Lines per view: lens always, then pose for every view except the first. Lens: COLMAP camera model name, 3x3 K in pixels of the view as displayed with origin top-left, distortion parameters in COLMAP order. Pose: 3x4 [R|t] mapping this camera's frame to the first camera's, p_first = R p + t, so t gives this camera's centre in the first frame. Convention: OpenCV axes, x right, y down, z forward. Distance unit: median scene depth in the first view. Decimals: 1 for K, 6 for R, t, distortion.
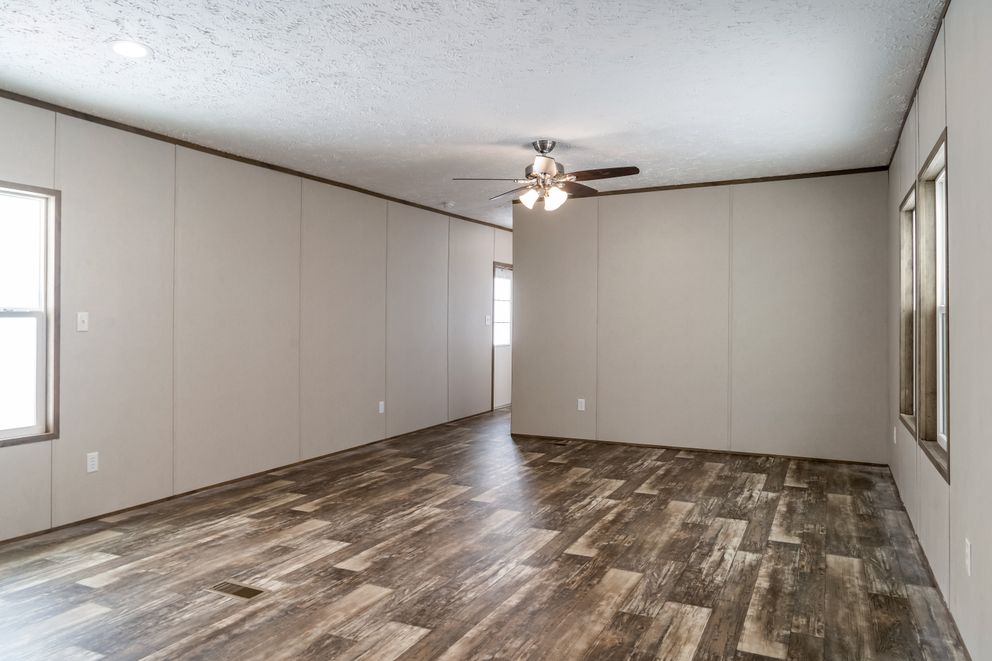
lens RADIAL K [[678.1, 0, 515.3], [0, 678.1, 331.4], [0, 0, 1]] dist [0.008193, -0.000618]
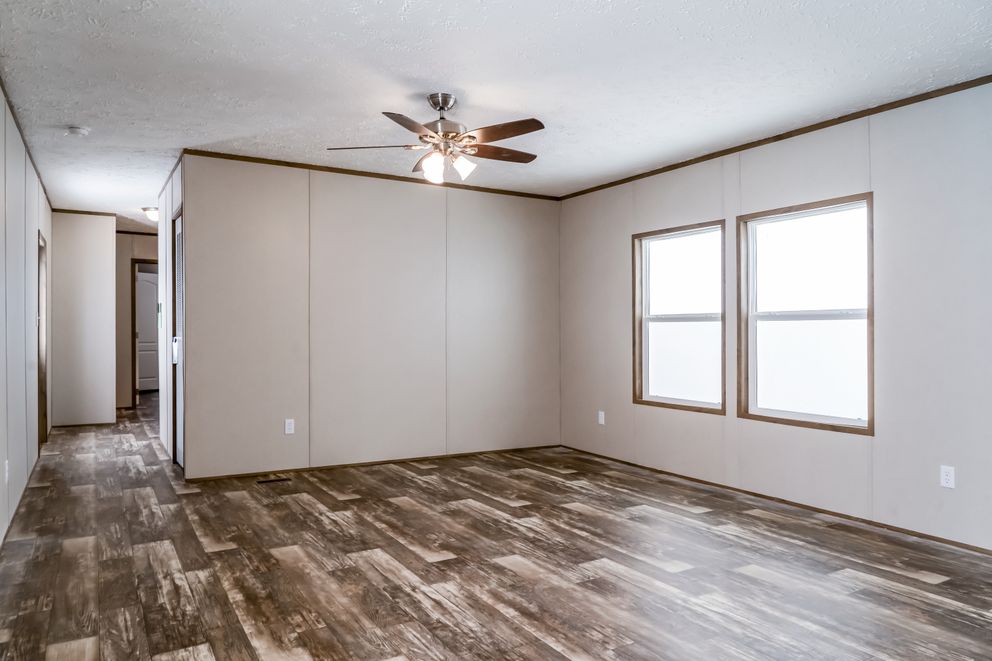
lens RADIAL K [[678.1, 0, 515.3], [0, 678.1, 331.4], [0, 0, 1]] dist [0.008193, -0.000618]
pose [[0.542343, -0.004254, 0.840146, -0.232752], [-0.004553, 0.999958, 0.008002, -0.002829], [-0.840145, -0.008165, 0.542301, 0.193426]]
